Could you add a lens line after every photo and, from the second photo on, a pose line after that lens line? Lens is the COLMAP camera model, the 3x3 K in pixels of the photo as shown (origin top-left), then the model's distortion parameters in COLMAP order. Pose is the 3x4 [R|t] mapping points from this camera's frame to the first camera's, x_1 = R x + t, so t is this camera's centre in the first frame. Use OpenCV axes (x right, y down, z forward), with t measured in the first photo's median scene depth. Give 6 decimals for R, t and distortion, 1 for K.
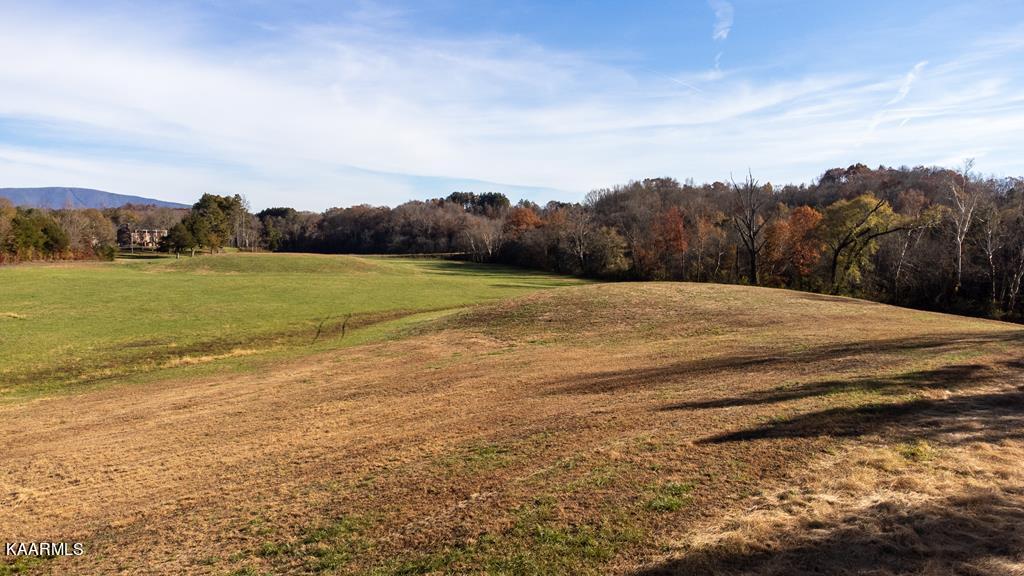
lens RADIAL K [[772.4, 0, 509.4], [0, 772.4, 293.8], [0, 0, 1]] dist [-0.000696, 0.088371]
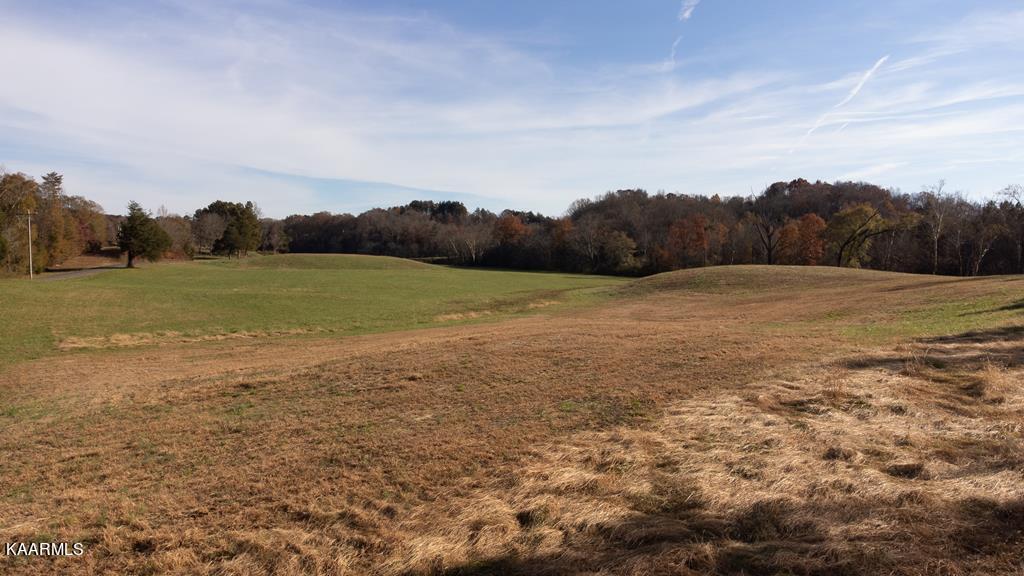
lens RADIAL K [[772.4, 0, 509.4], [0, 772.4, 293.8], [0, 0, 1]] dist [-0.000696, 0.088371]
pose [[0.993991, -0.006752, 0.109251, -0.083478], [0.007978, 0.999910, -0.010791, 0.010019], [-0.109168, 0.011598, 0.993956, -0.074907]]
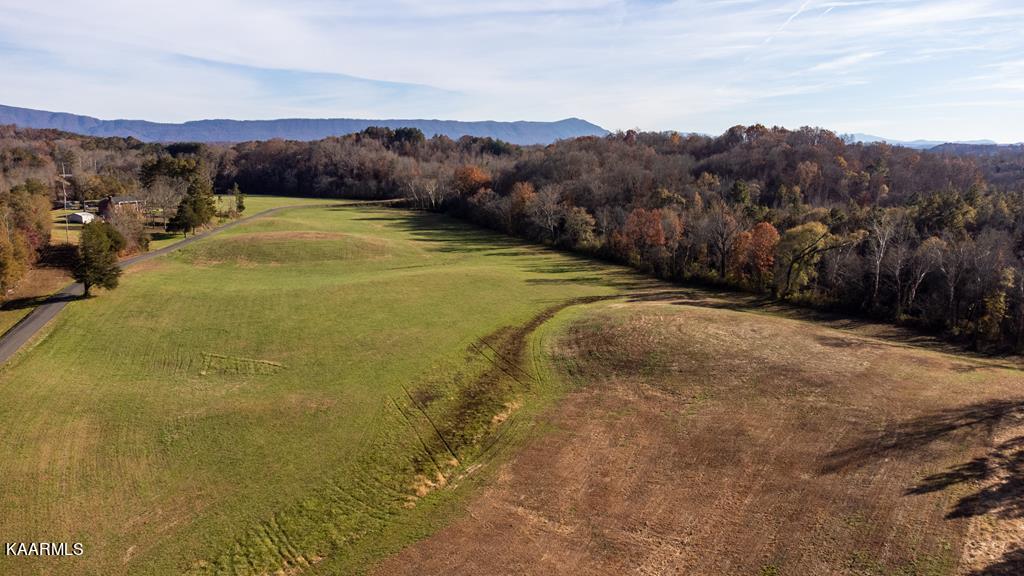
lens RADIAL K [[772.4, 0, 509.4], [0, 772.4, 293.8], [0, 0, 1]] dist [-0.000696, 0.088371]
pose [[0.986768, -0.036285, 0.158023, -0.084111], [0.016874, 0.992327, 0.122484, -0.050556], [-0.161255, -0.118197, 0.979809, -0.079406]]
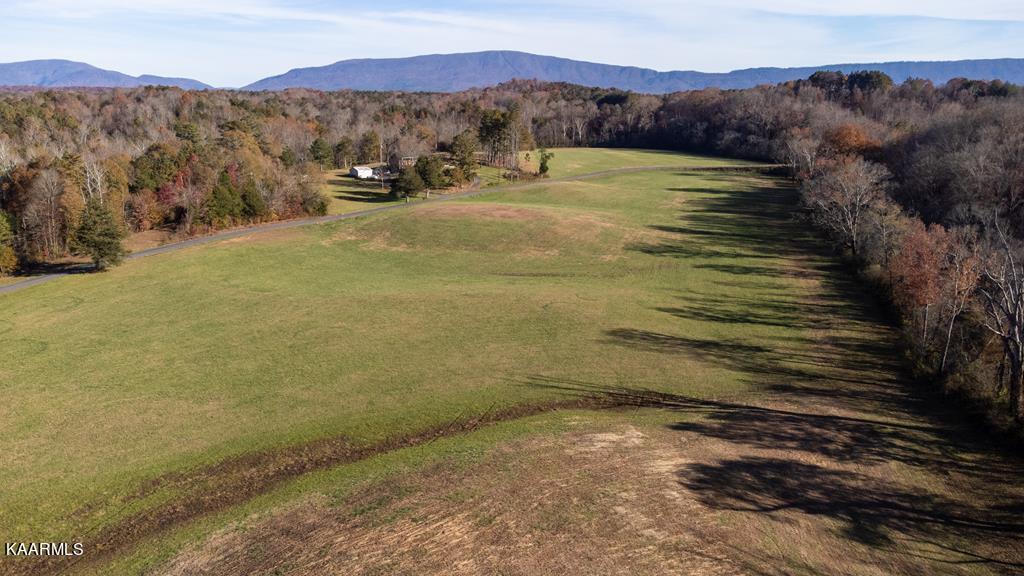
lens RADIAL K [[772.4, 0, 509.4], [0, 772.4, 293.8], [0, 0, 1]] dist [-0.000696, 0.088371]
pose [[0.874837, 0.113440, -0.470948, 0.086086], [-0.026089, 0.981816, 0.188033, -0.064498], [0.483715, -0.152212, 0.861888, 0.110835]]
